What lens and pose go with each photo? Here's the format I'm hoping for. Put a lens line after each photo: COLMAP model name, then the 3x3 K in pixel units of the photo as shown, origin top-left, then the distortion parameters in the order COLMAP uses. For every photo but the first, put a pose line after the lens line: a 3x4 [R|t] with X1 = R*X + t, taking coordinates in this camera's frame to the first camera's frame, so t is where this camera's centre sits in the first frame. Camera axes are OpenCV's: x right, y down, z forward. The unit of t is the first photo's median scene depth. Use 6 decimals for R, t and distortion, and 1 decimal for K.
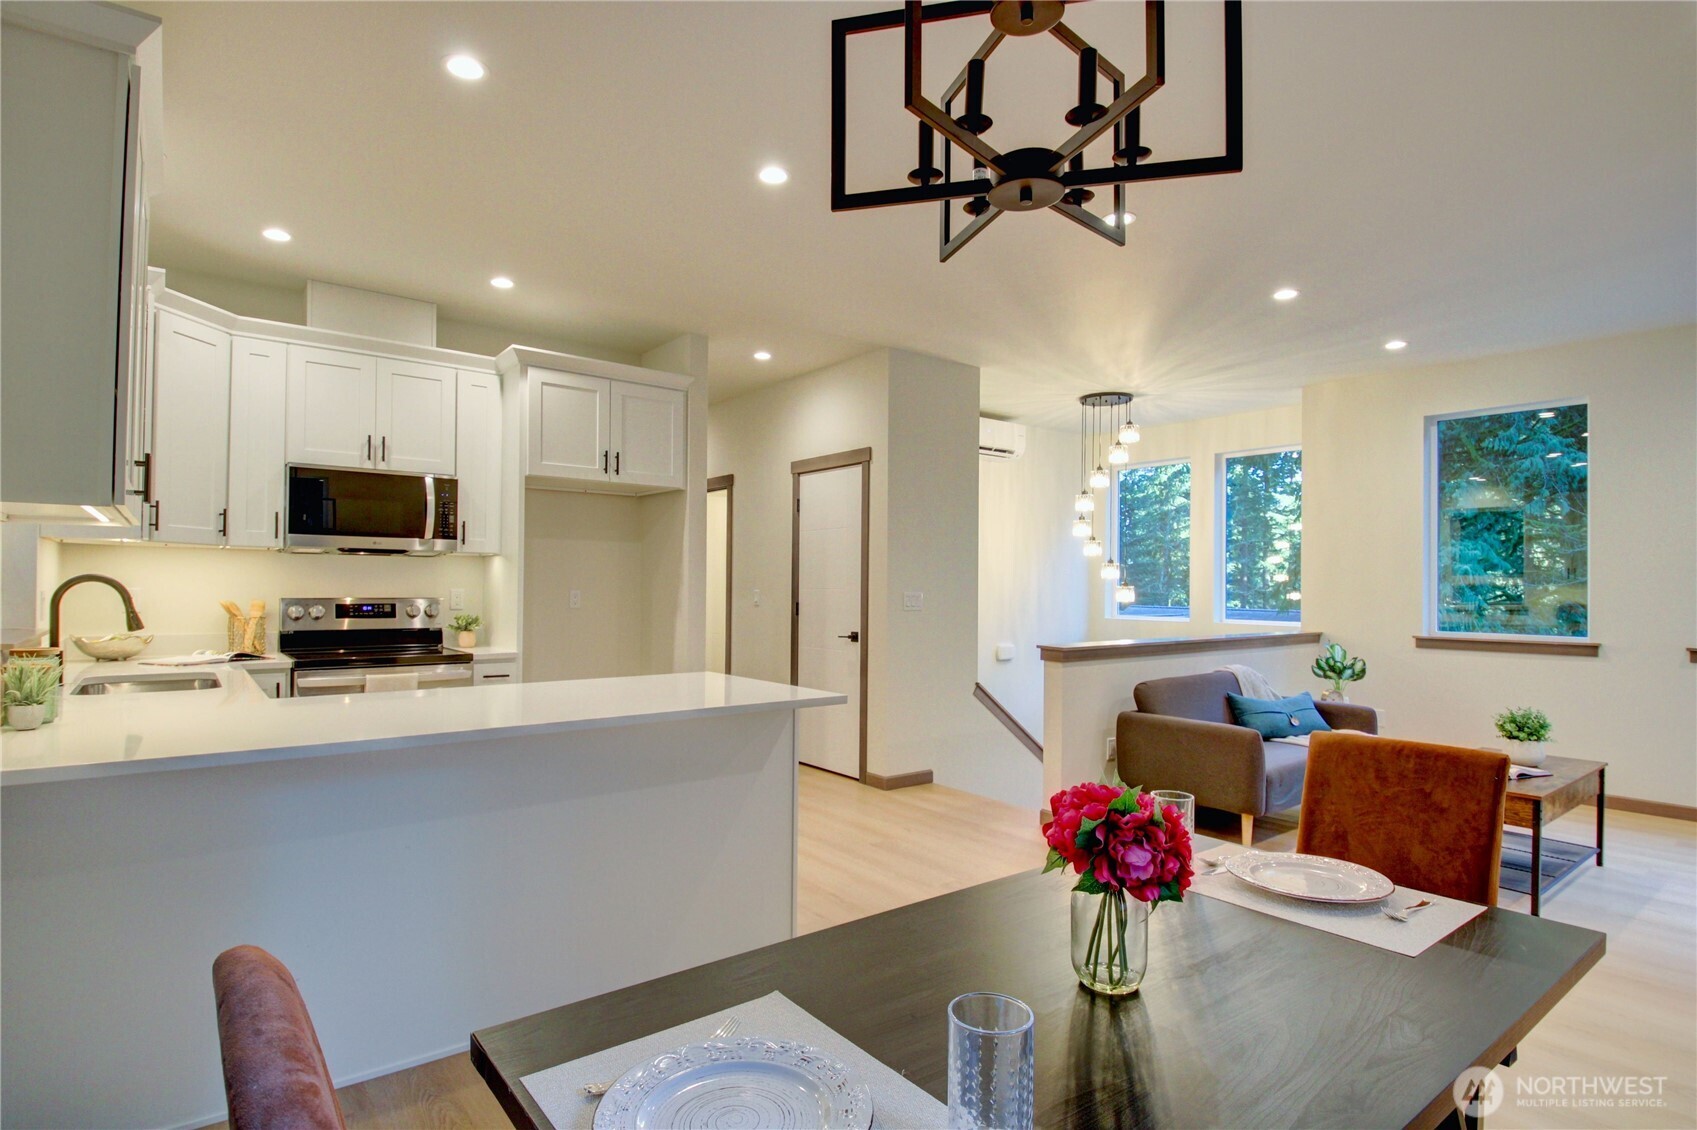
lens RADIAL K [[880.5, 0, 854.1], [0, 880.5, 562.8], [0, 0, 1]] dist [-0.021993, 0.000119]
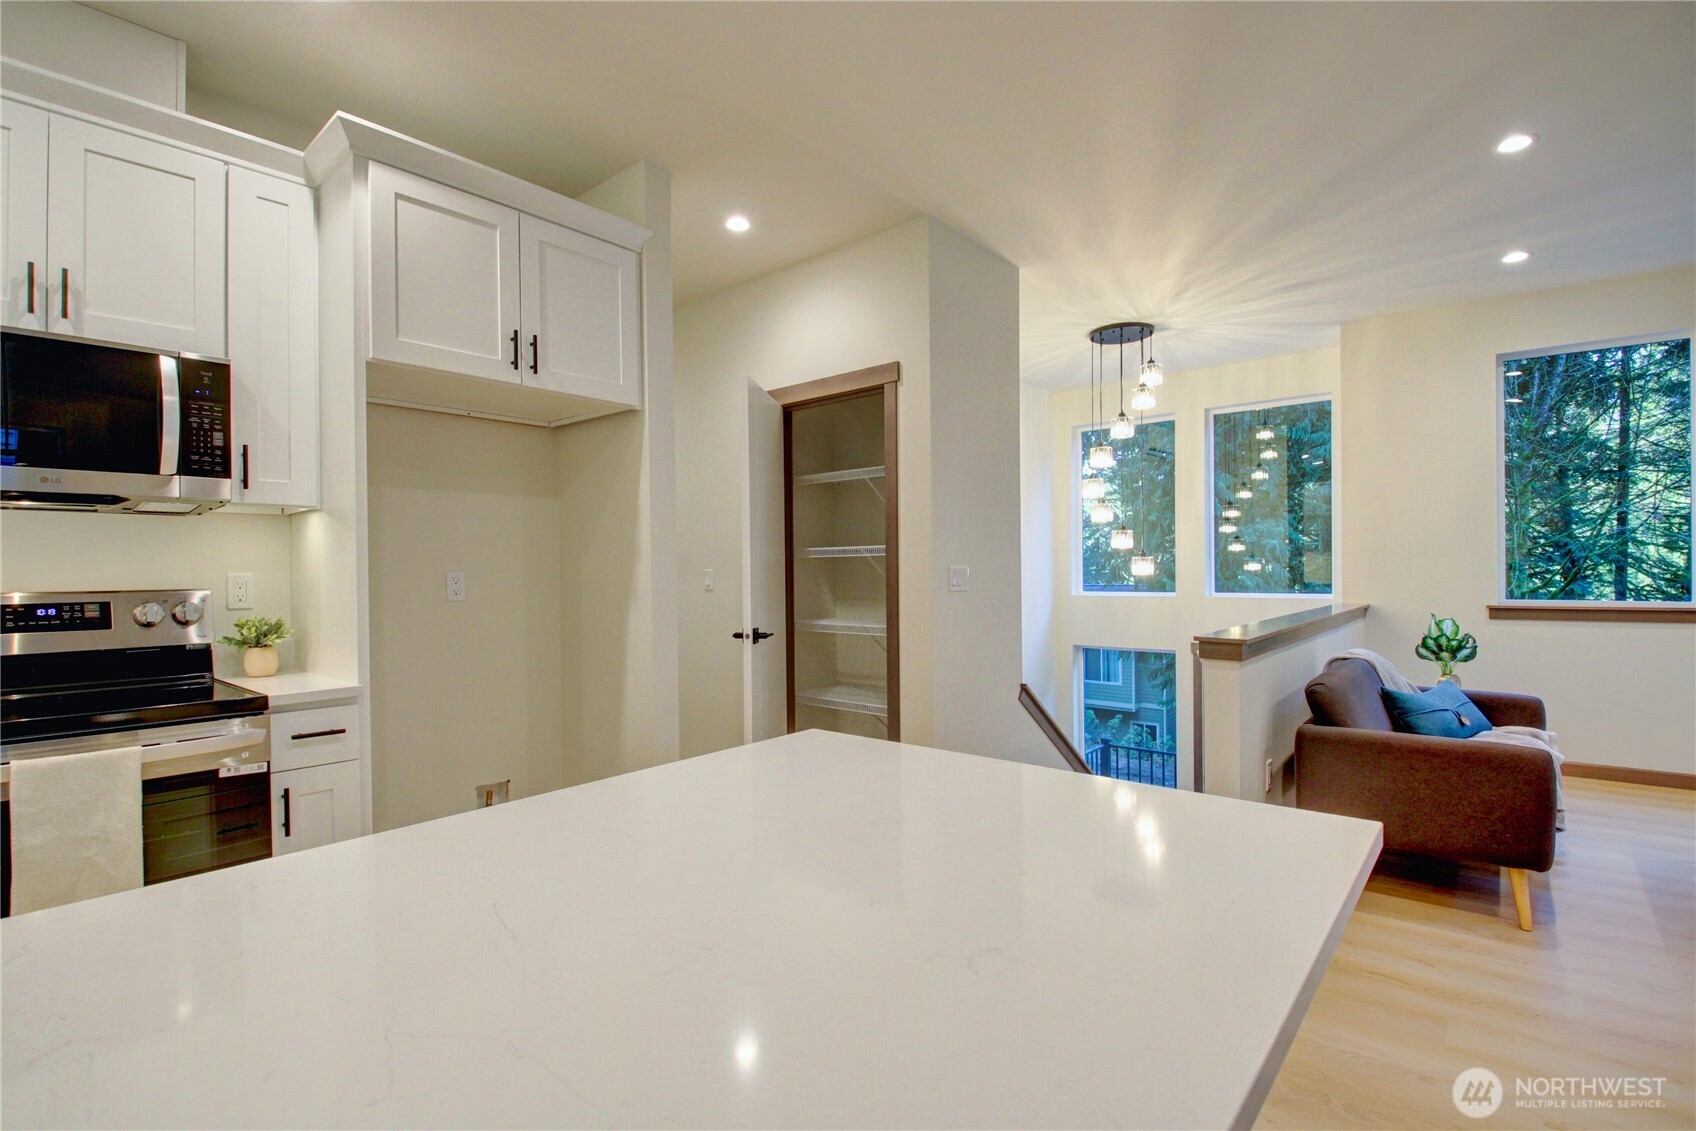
lens RADIAL K [[796.2, 0, 845.5], [0, 796.2, 567.0], [0, 0, 1]] dist [-0.028158, -0.003803]
pose [[0.981328, -0.020186, 0.191278, -0.171771], [0.016466, 0.999643, 0.021019, 0.022371], [-0.191634, -0.017477, 0.981311, 0.443947]]
